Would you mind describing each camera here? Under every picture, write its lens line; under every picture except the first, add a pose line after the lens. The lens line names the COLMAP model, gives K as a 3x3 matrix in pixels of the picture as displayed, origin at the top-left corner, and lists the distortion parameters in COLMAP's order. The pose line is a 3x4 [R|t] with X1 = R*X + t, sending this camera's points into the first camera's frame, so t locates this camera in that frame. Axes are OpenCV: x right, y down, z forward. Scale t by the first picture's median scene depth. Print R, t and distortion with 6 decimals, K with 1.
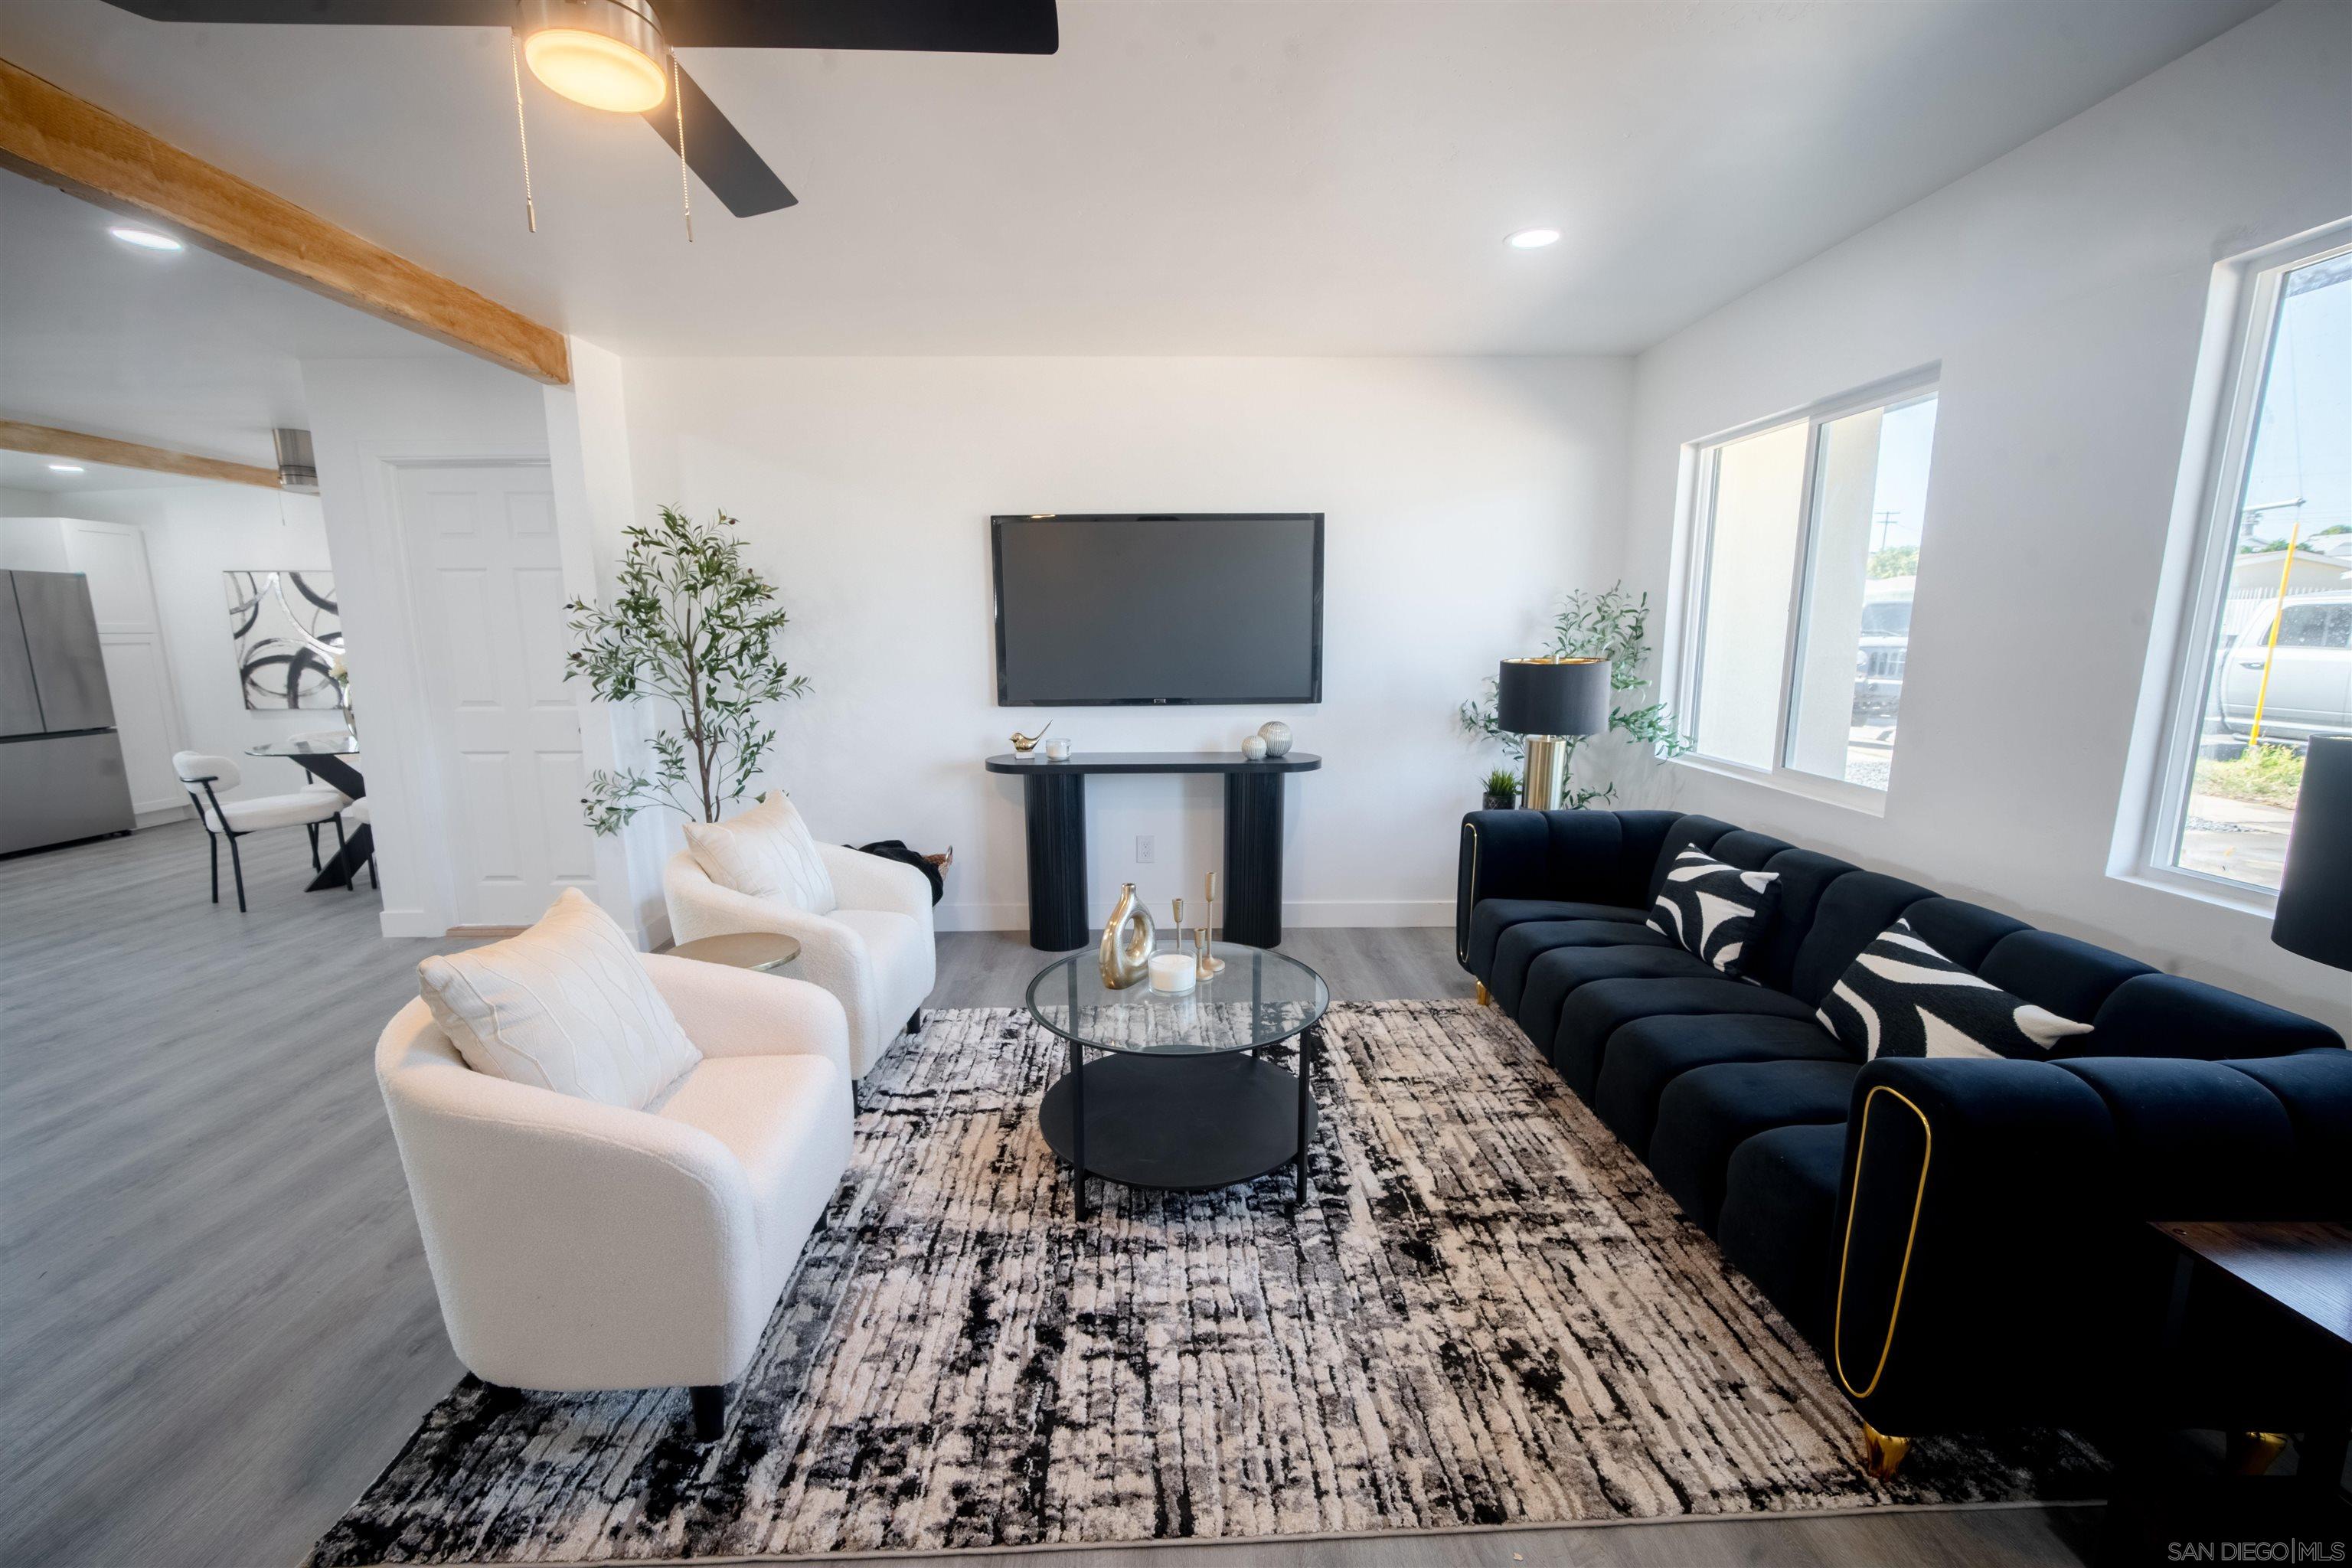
lens RADIAL K [[937.0, 0, 1170.1], [0, 937.0, 787.2], [0, 0, 1]] dist [-0.004849, 0.000644]
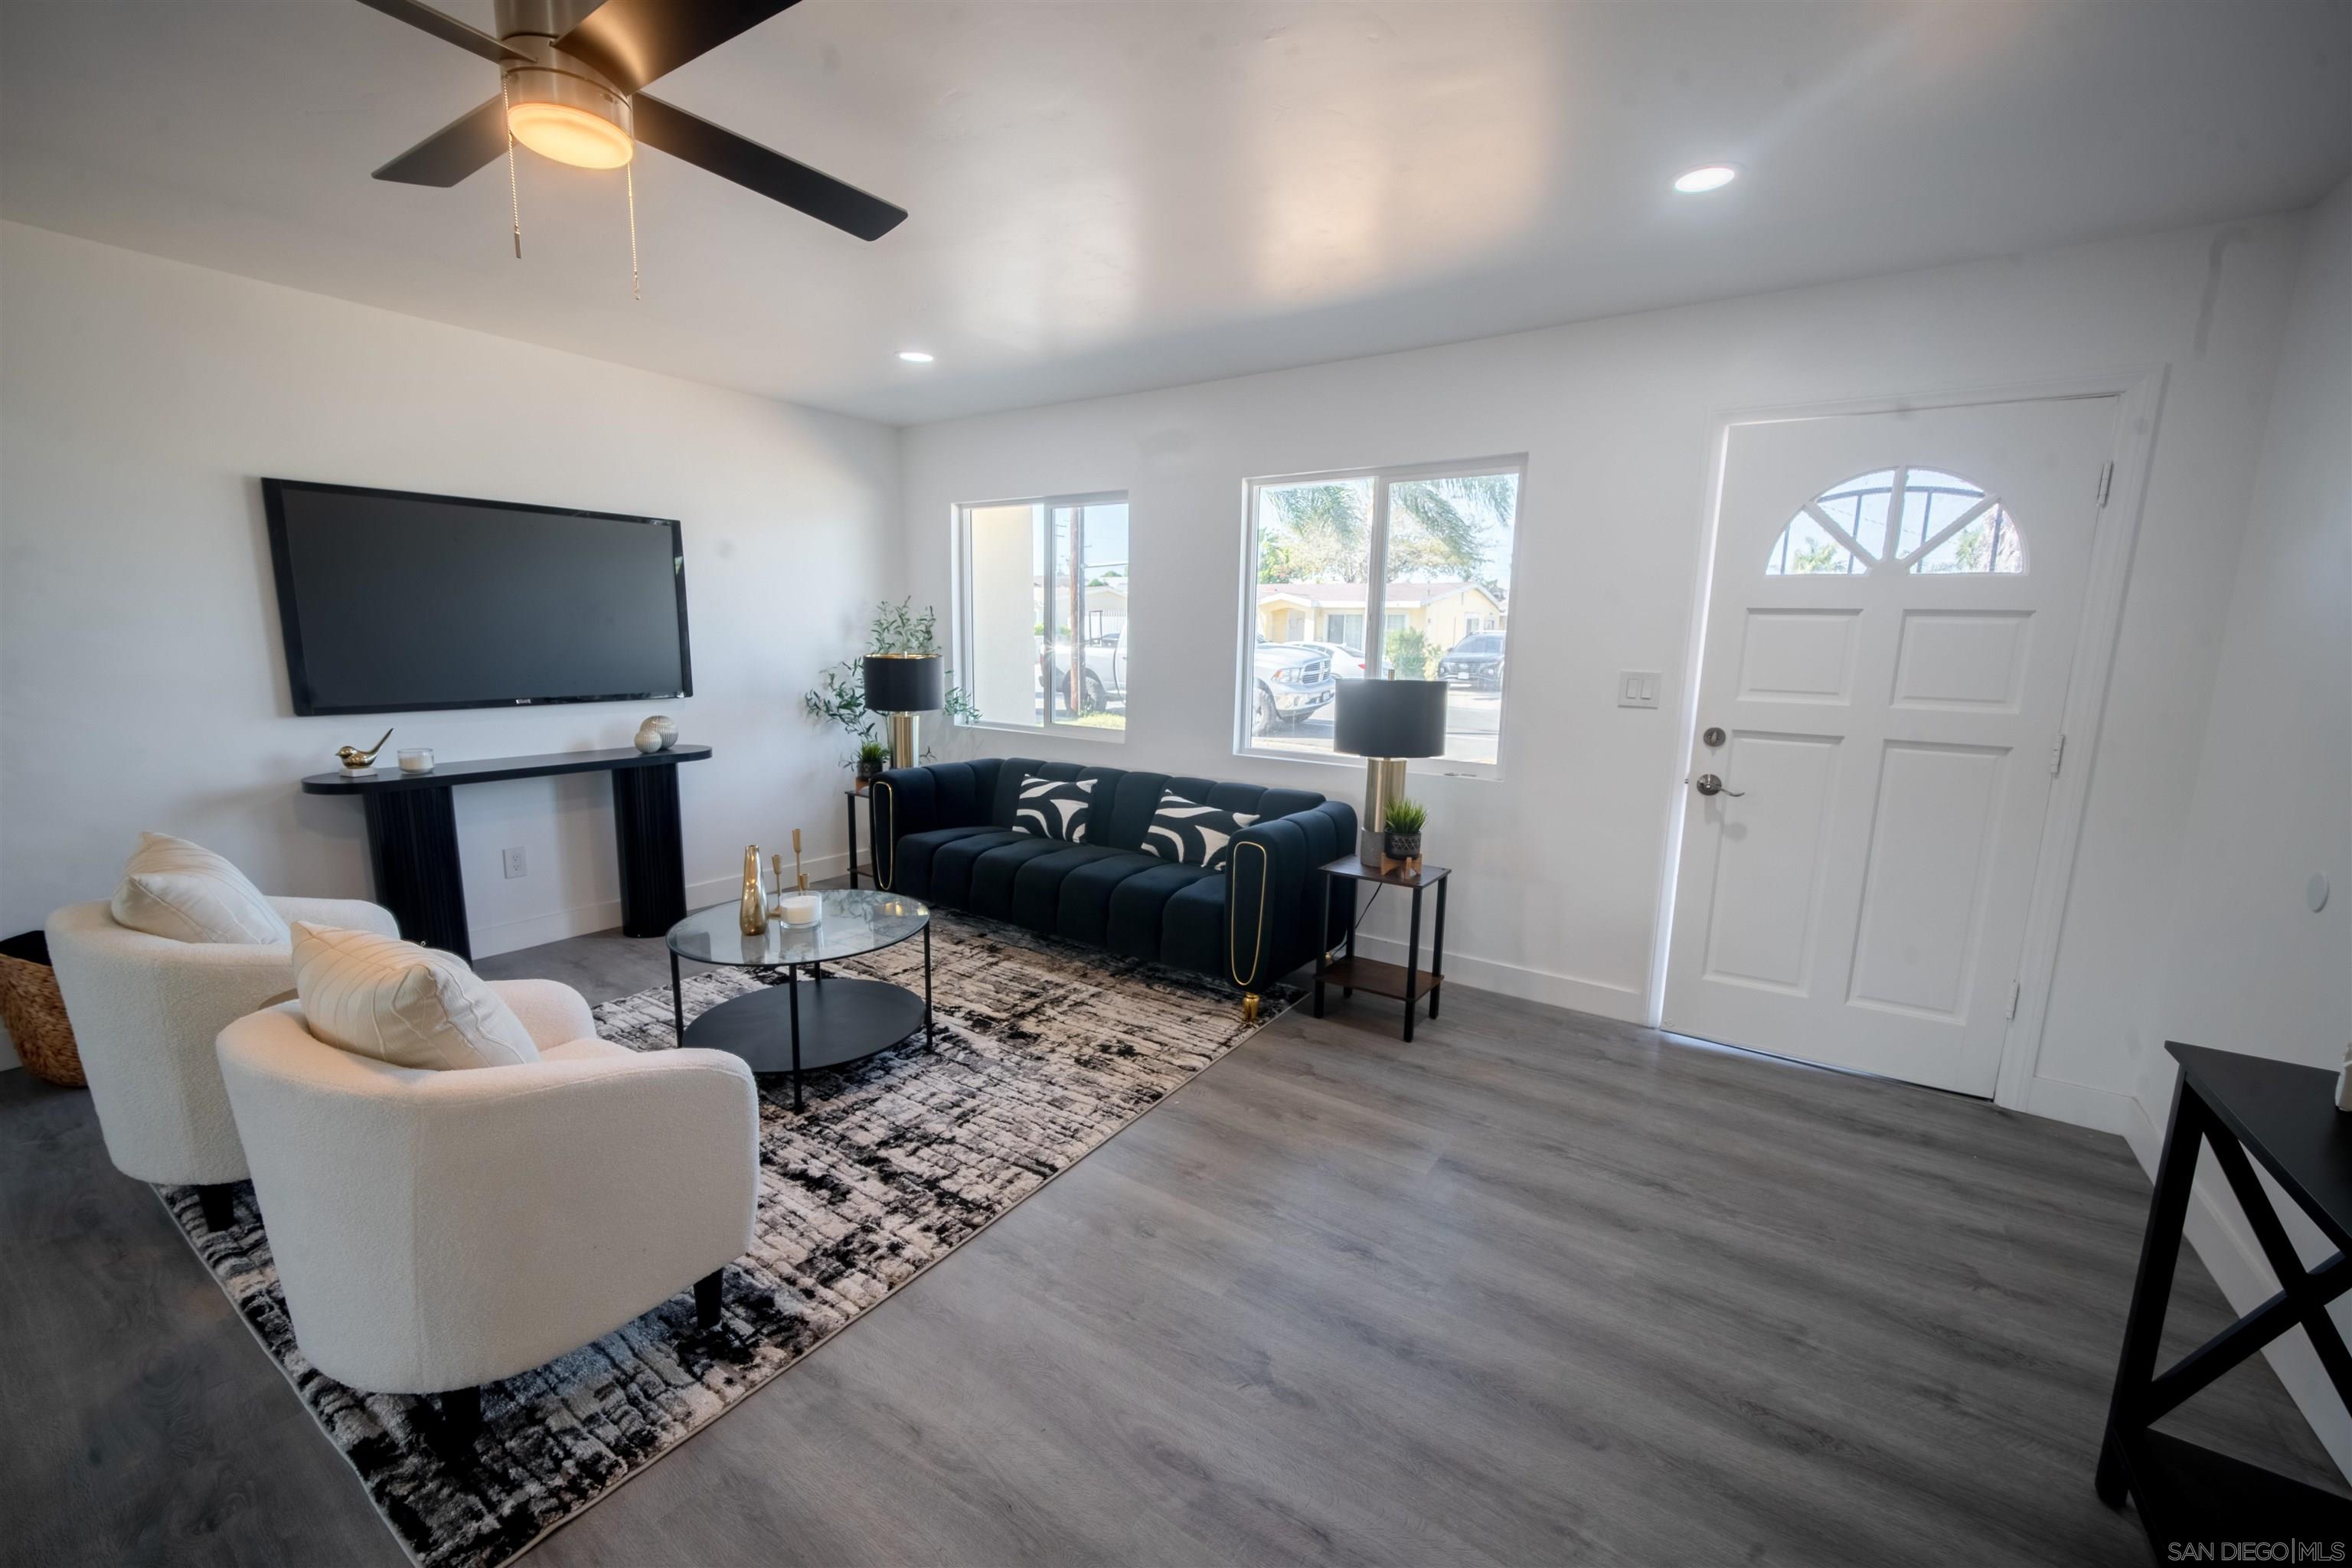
lens RADIAL K [[937.0, 0, 1170.1], [0, 937.0, 787.2], [0, 0, 1]] dist [-0.004849, 0.000644]
pose [[0.582884, -0.115375, 0.804323, -0.782055], [0.114679, 0.991641, 0.059137, 0.025339], [-0.804422, 0.057769, 0.591243, -0.140129]]
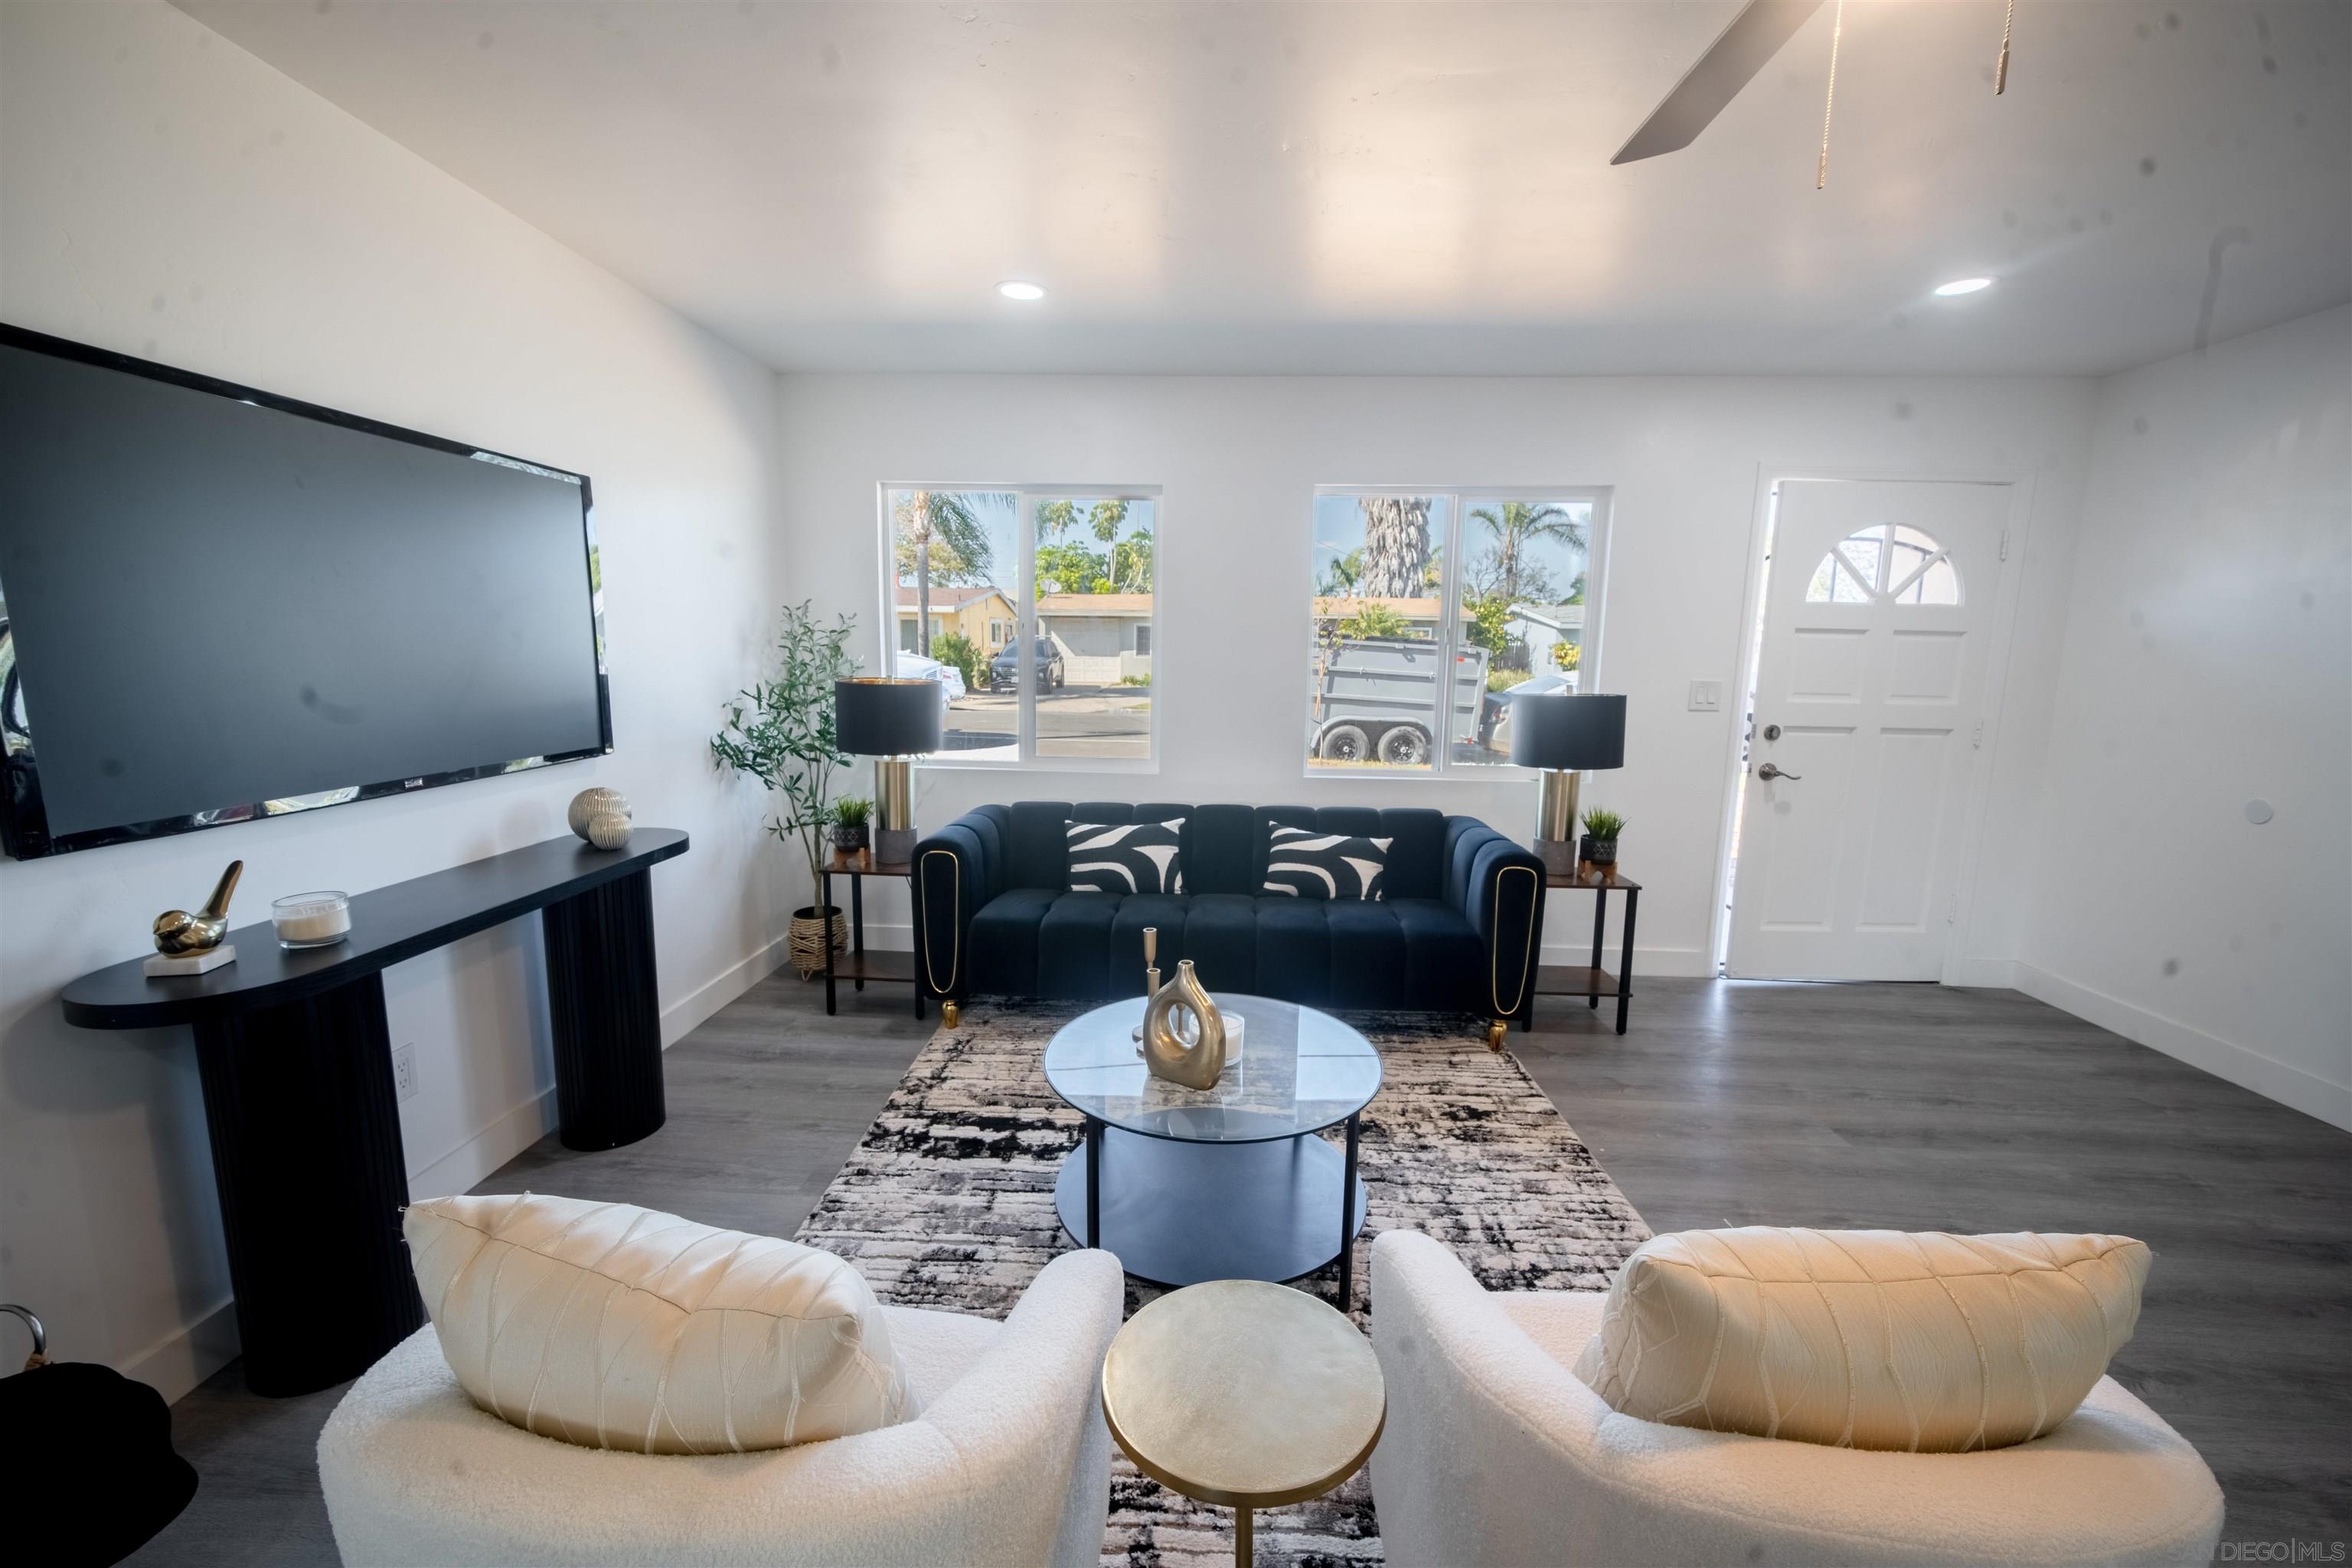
lens RADIAL K [[937.0, 0, 1170.1], [0, 937.0, 787.2], [0, 0, 1]] dist [-0.004849, 0.000644]
pose [[0.071299, -0.142227, 0.987263, -0.973145], [0.153247, 0.979592, 0.130055, -0.182590], [-0.985612, 0.142022, 0.091640, 1.062284]]
